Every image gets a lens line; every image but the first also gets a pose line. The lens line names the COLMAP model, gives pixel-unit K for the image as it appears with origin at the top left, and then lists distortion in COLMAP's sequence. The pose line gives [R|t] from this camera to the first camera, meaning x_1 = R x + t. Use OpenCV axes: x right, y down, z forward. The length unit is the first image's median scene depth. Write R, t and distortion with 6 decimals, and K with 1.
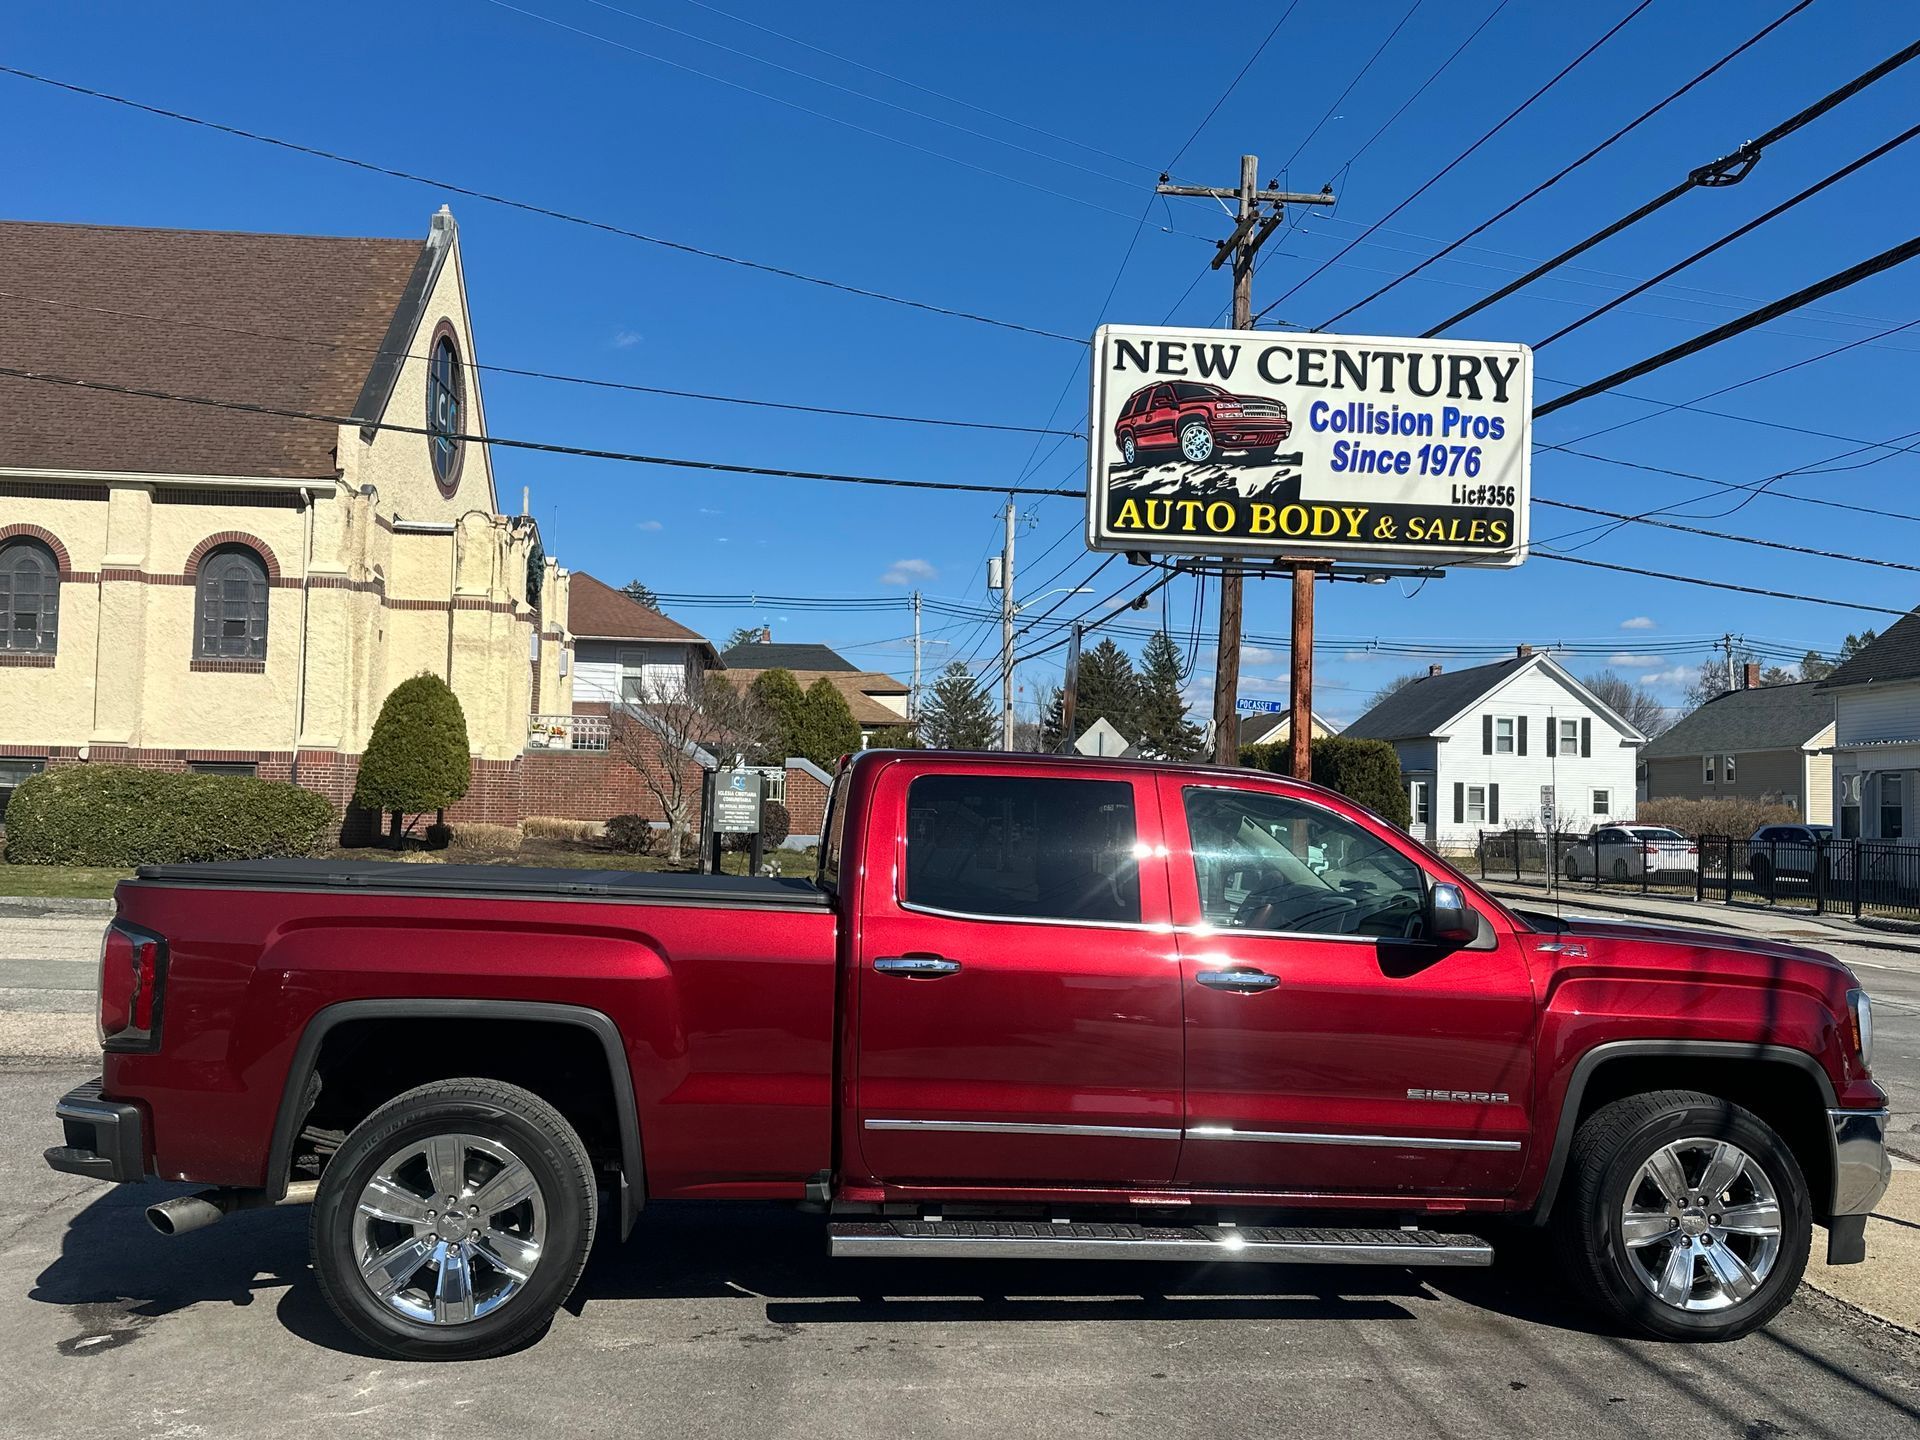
lens RADIAL K [[1627.5, 0, 960.0], [0, 1627.5, 720.0], [0, 0, 1]] dist [0.076540, -0.006121]
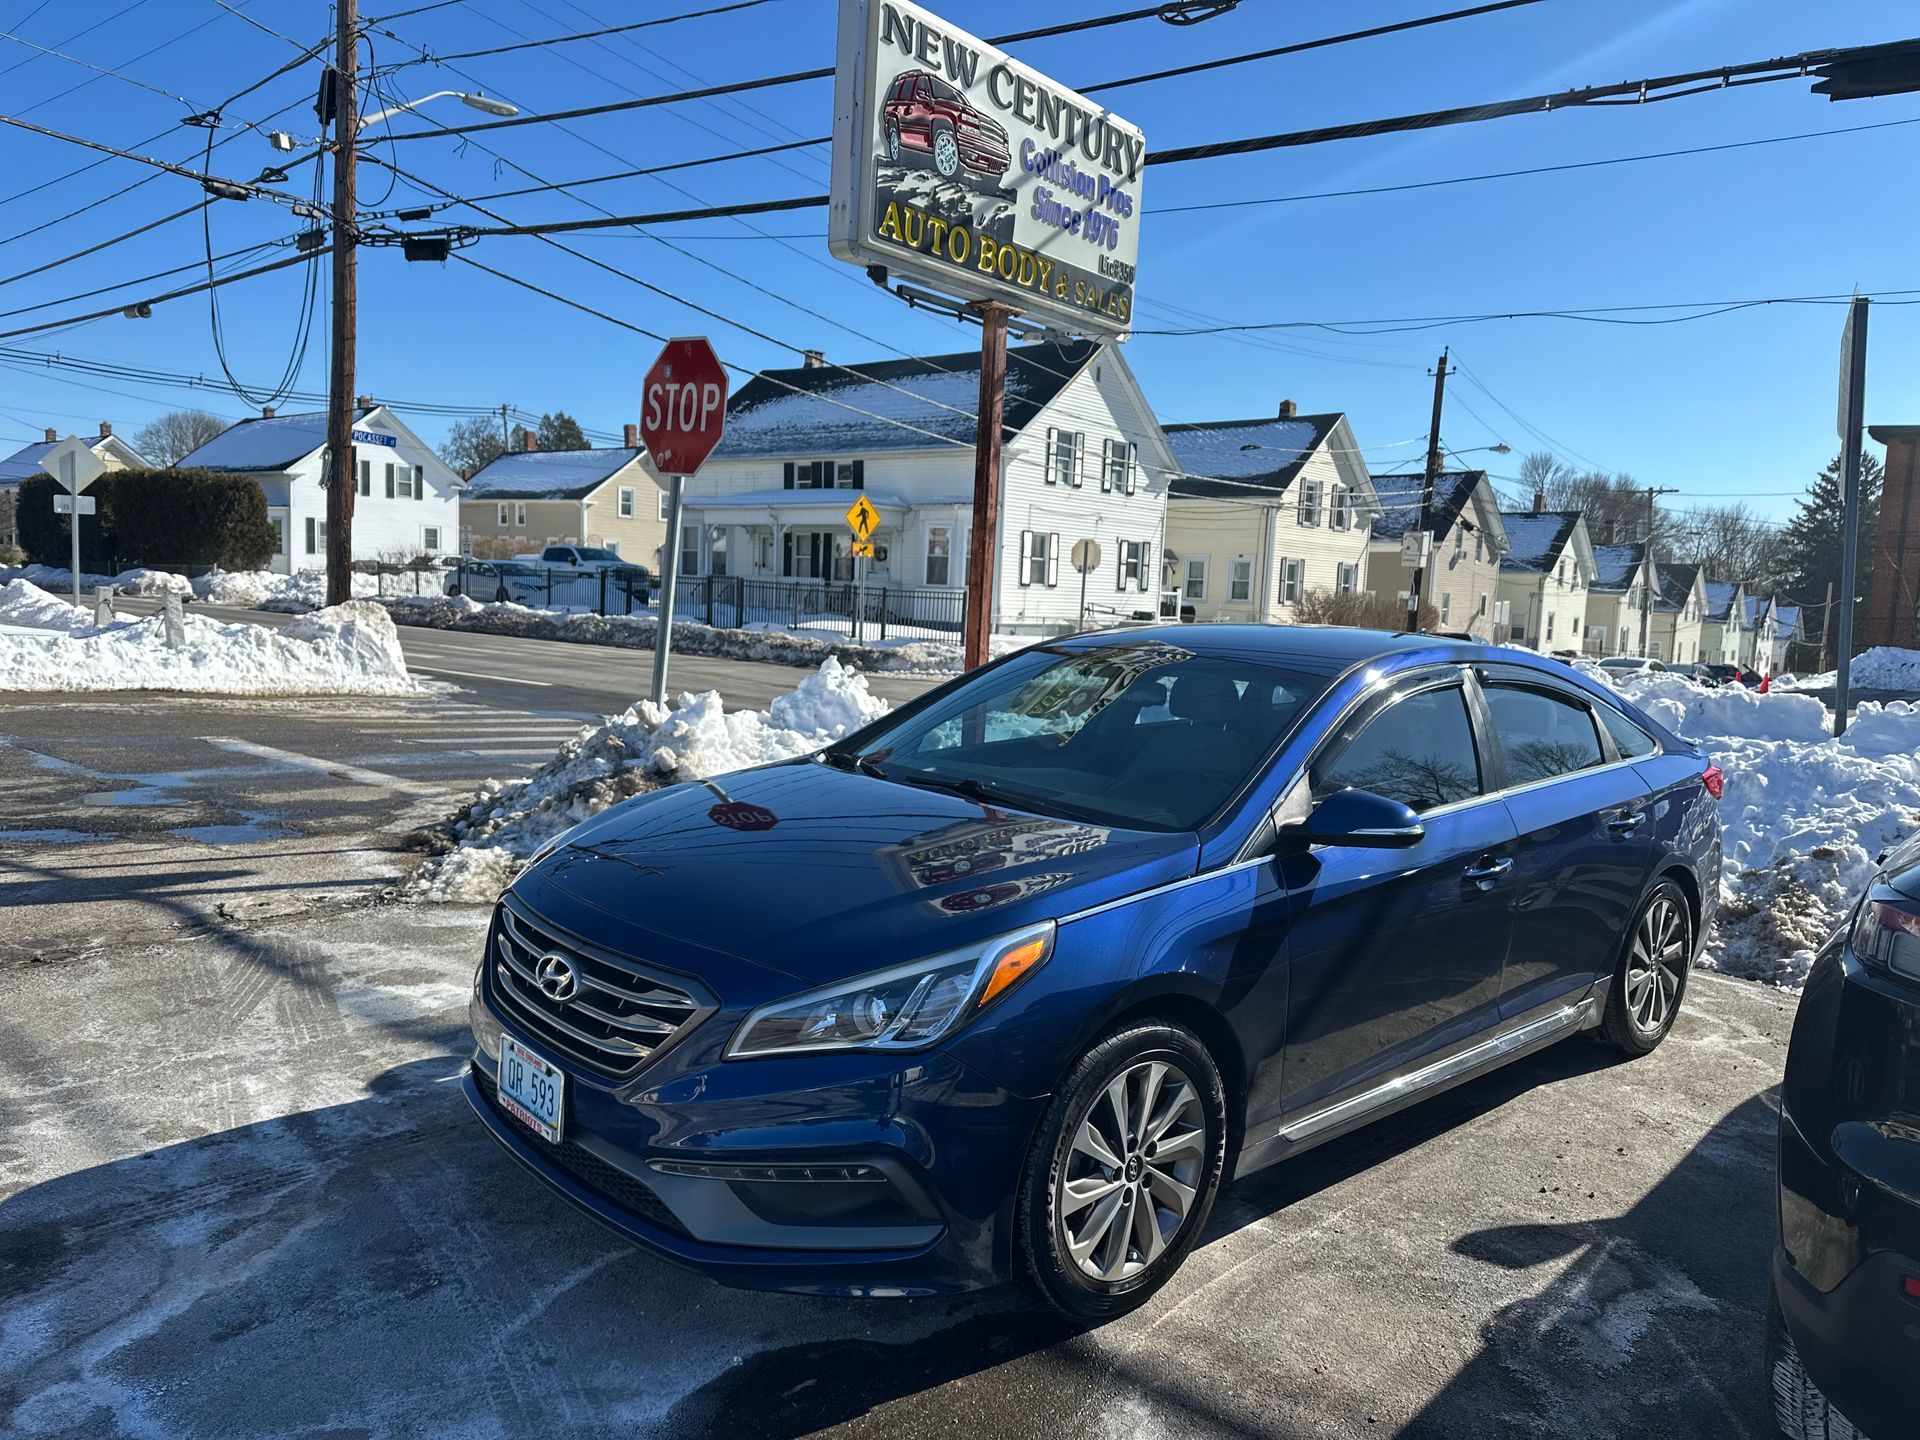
lens RADIAL K [[1322.2, 0, 960.0], [0, 1322.2, 720.0], [0, 0, 1]] dist [0.101324, -0.165524]
pose [[0.697801, -0.066118, 0.713233, -0.399375], [-0.065699, 0.985625, 0.155647, 0.024509], [-0.713272, -0.155469, 0.683427, 0.429870]]
